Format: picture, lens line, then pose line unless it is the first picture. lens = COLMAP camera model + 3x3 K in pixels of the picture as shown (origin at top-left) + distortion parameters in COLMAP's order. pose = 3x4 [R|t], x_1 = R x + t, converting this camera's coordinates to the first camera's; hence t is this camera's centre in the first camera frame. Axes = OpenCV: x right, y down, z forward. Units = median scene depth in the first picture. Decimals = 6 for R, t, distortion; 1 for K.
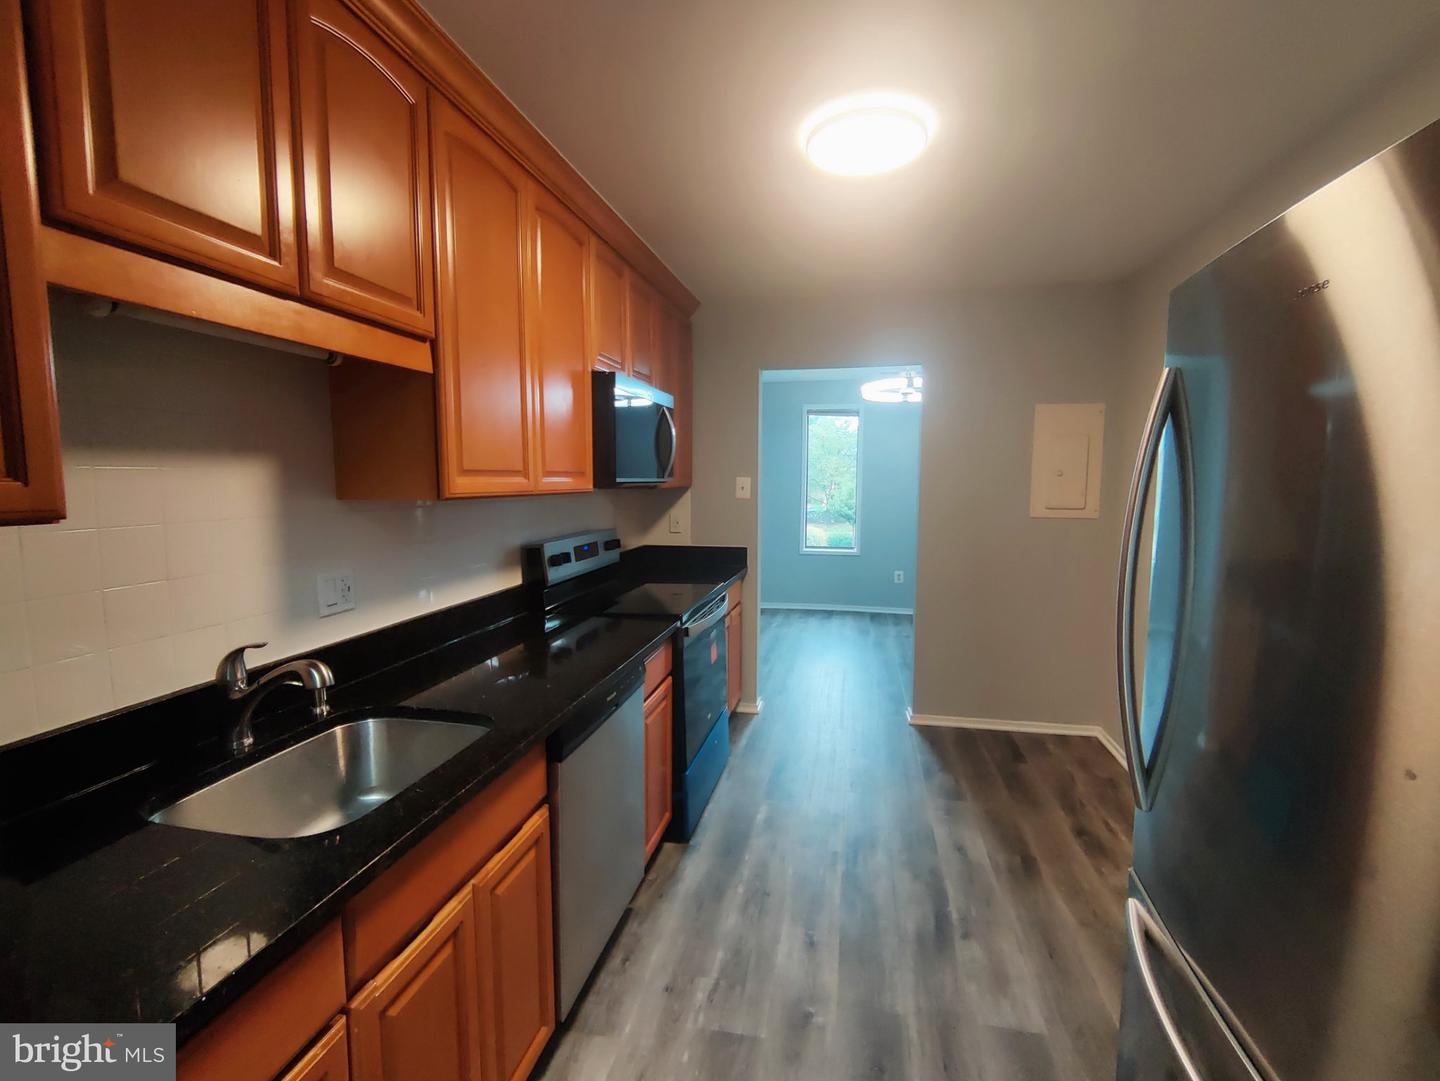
lens RADIAL K [[644.7, 0, 702.0], [0, 644.7, 542.8], [0, 0, 1]] dist [0.003127, 0.000967]
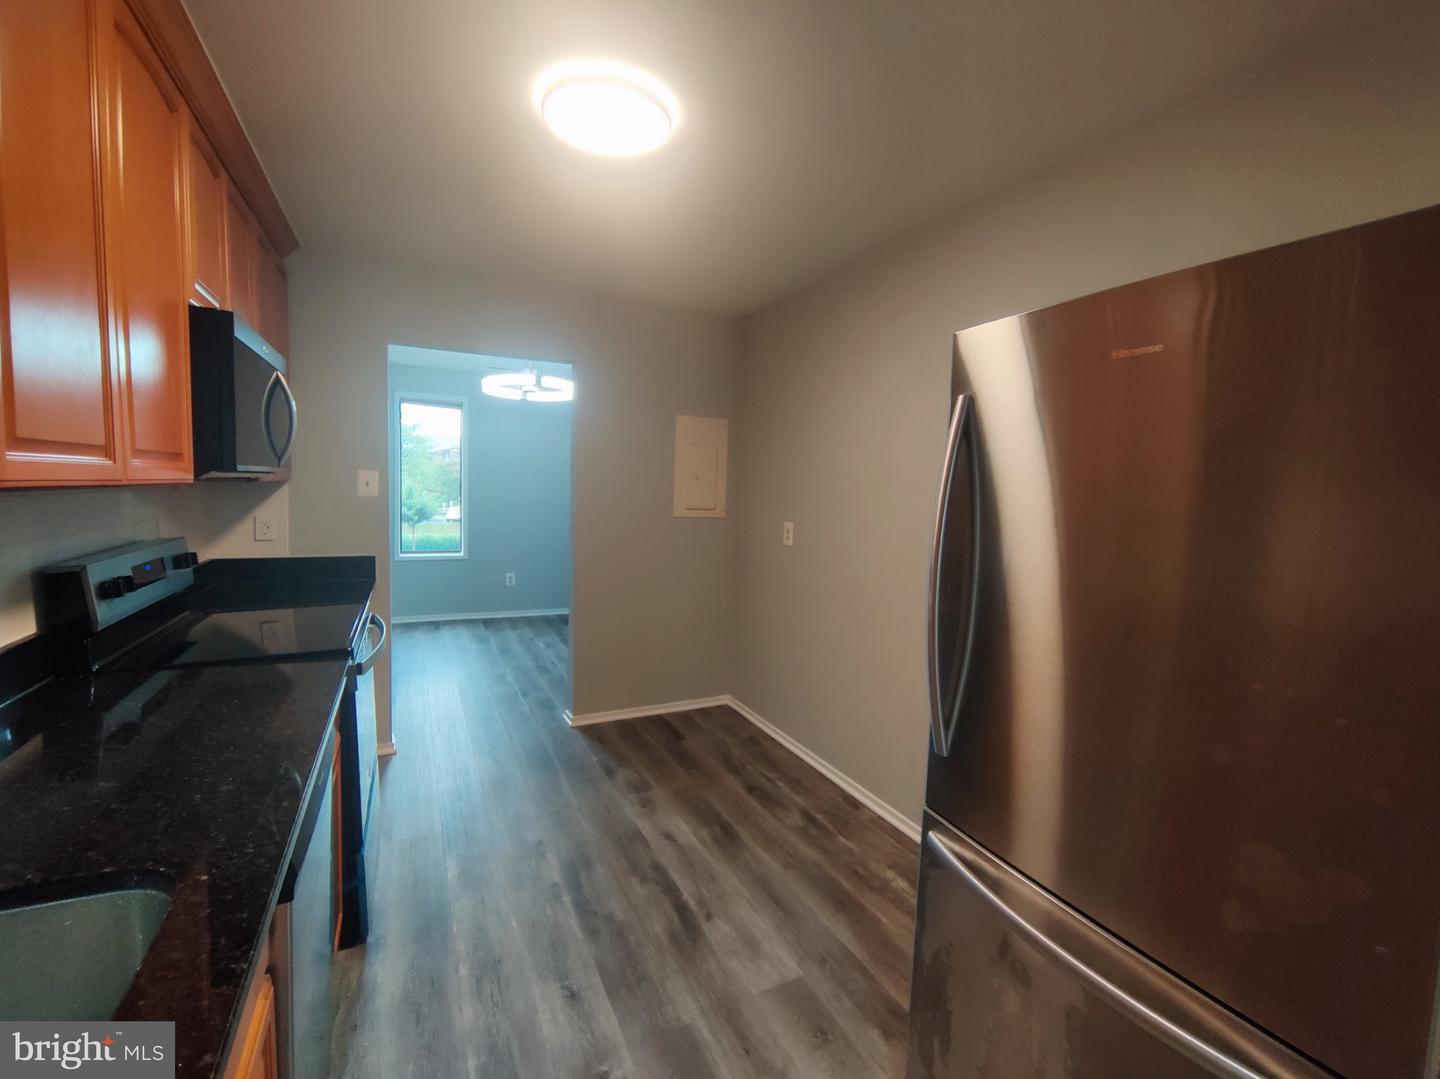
lens RADIAL K [[644.7, 0, 712.9], [0, 644.7, 536.8], [0, 0, 1]] dist [0.003127, 0.000967]
pose [[0.779291, -0.026482, 0.626102, -0.162908], [0.032722, 0.999463, 0.001546, -0.006211], [-0.625807, 0.019282, 0.779740, 0.123072]]
